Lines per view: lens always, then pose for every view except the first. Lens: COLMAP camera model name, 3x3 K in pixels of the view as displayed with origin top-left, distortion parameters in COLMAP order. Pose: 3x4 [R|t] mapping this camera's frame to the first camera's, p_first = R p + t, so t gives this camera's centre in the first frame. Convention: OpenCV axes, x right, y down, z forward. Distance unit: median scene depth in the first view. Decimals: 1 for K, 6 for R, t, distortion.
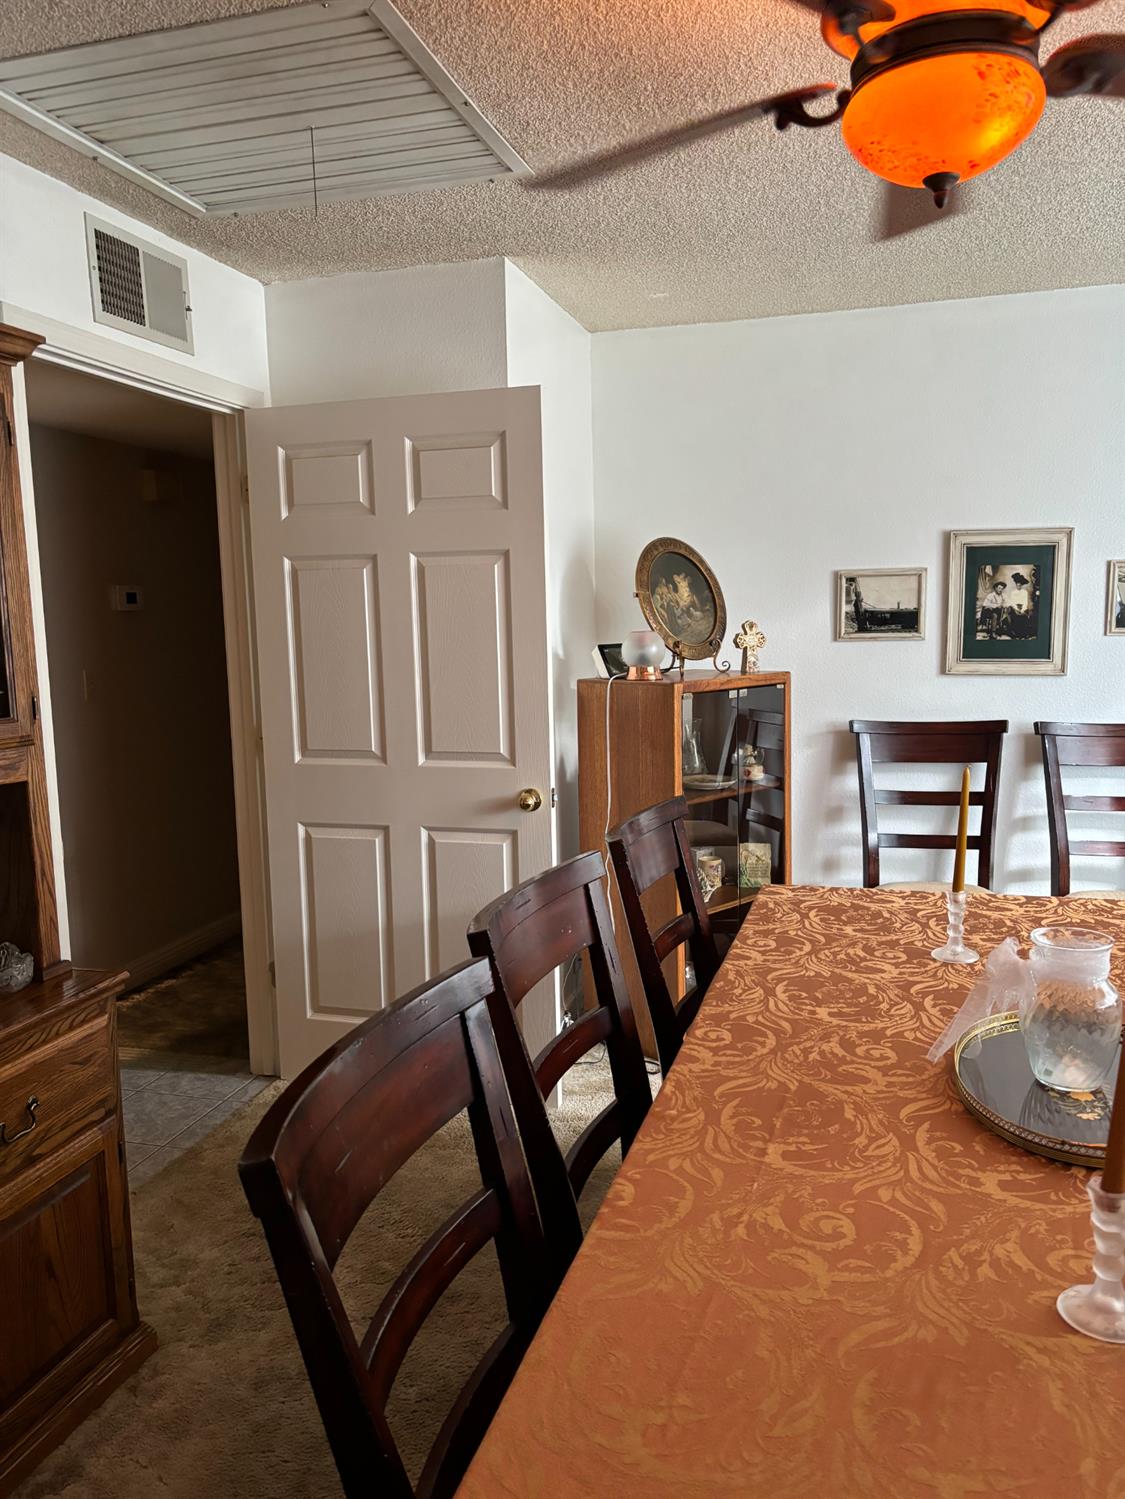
lens RADIAL K [[1140.5, 0, 566.0], [0, 1140.5, 743.1], [0, 0, 1]] dist [0.051508, -0.057582]
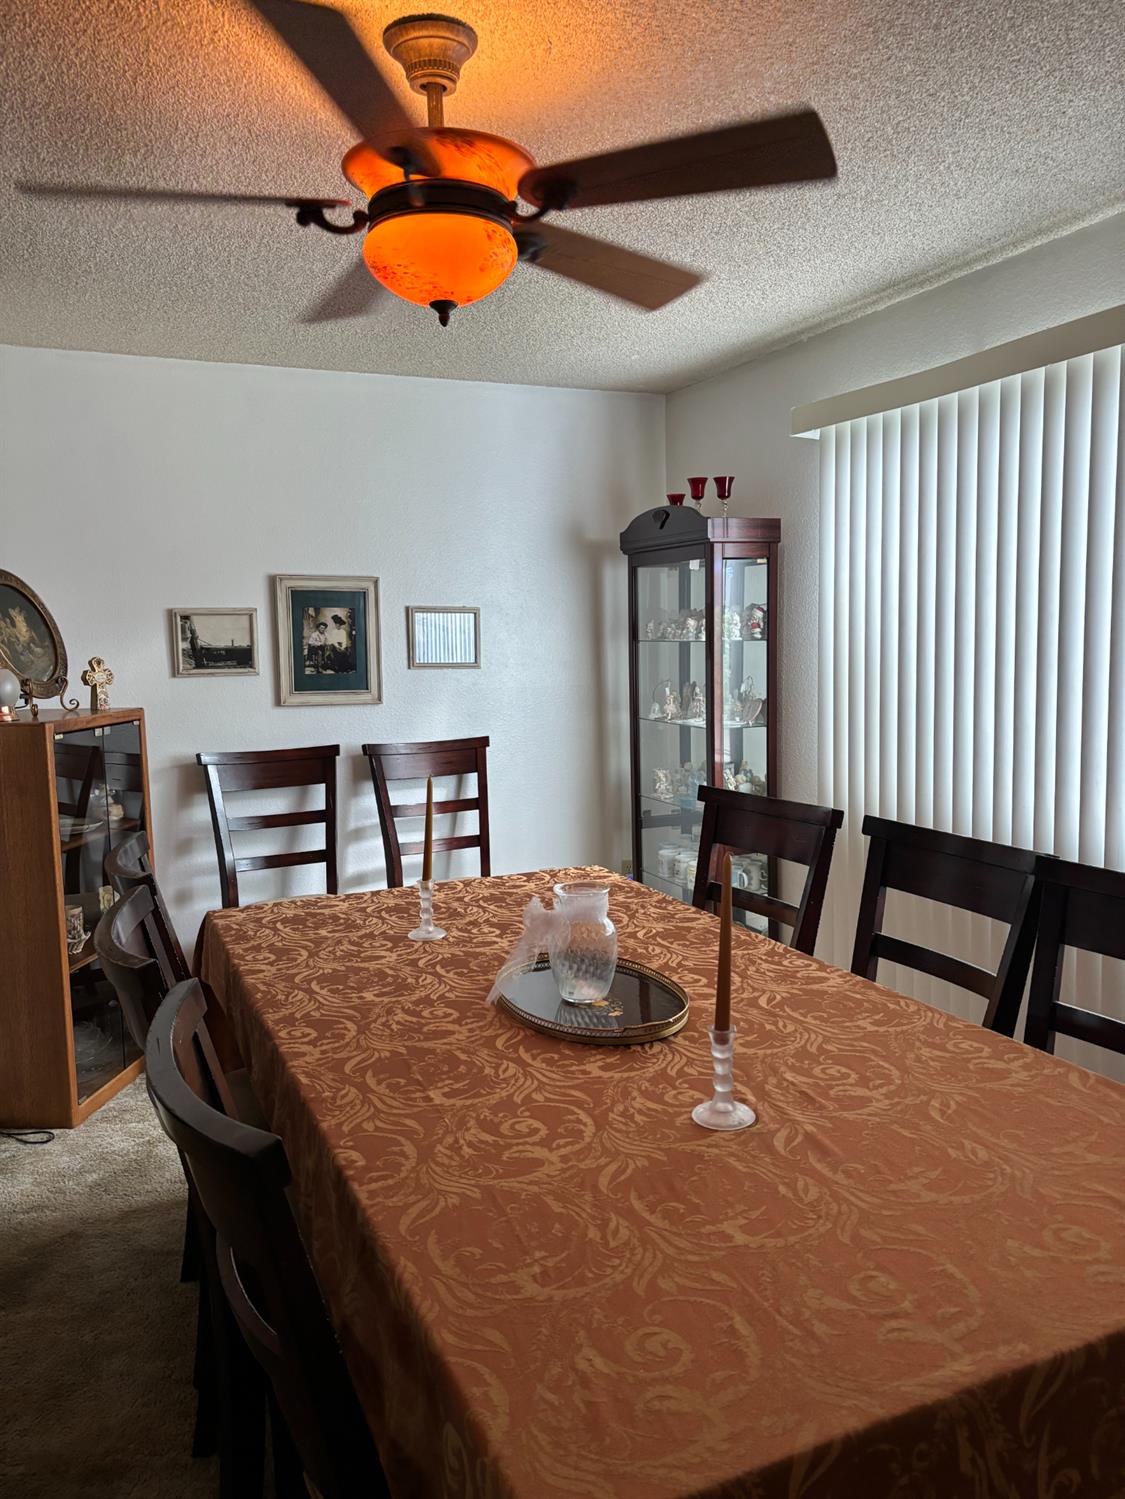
lens RADIAL K [[1140.5, 0, 577.9], [0, 1140.5, 737.4], [0, 0, 1]] dist [0.051508, -0.057582]
pose [[0.757837, -0.051640, 0.650397, -0.171012], [0.076908, 0.996983, -0.010454, 0.003020], [-0.647896, 0.057943, 0.759522, -0.007950]]
